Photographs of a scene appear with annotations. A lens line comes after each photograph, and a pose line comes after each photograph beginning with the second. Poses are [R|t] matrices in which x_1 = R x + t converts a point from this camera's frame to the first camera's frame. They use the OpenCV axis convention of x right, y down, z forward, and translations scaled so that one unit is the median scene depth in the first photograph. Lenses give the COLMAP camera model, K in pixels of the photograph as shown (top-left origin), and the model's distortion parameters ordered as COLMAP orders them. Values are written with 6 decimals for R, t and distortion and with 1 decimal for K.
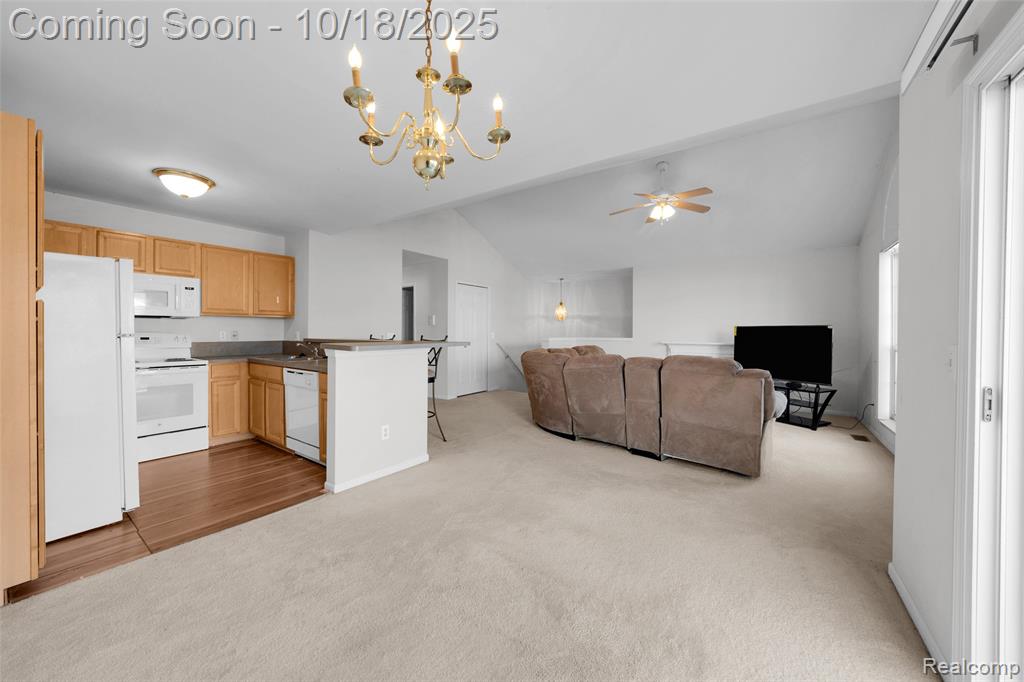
lens RADIAL K [[365.7, 0, 508.9], [0, 365.7, 333.4], [0, 0, 1]] dist [-0.011804, 0.001965]
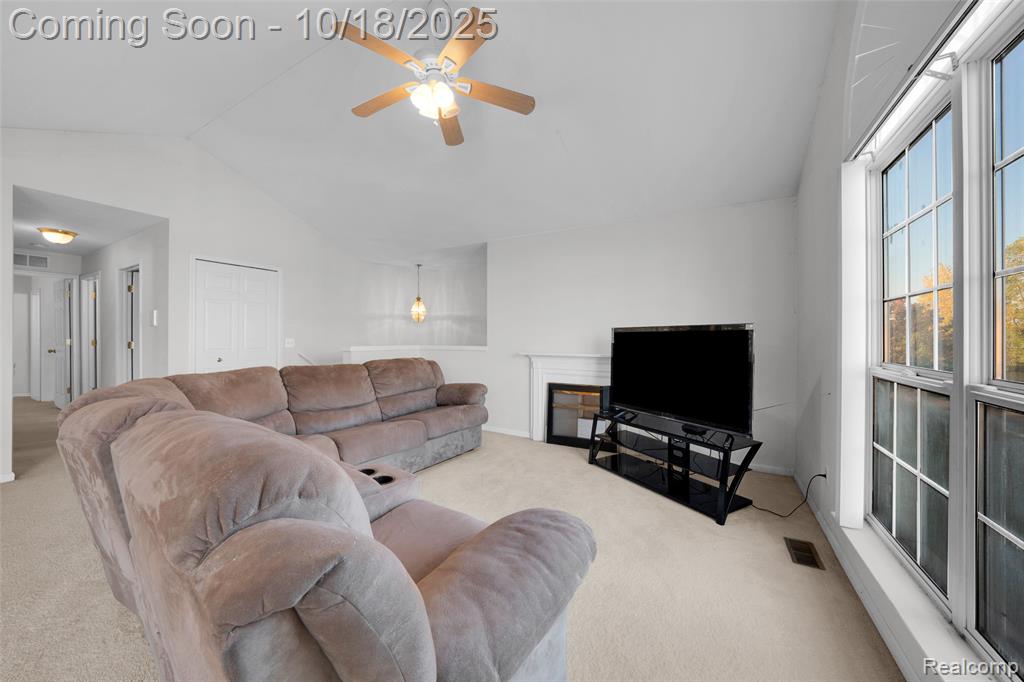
lens RADIAL K [[353.0, 0, 510.3], [0, 353.0, 338.6], [0, 0, 1]] dist [-0.008892, -0.000013]
pose [[0.996282, -0.000692, 0.086150, 0.437933], [0.000779, 0.999999, -0.000984, -0.001504], [-0.086149, 0.001048, 0.996282, 0.459260]]
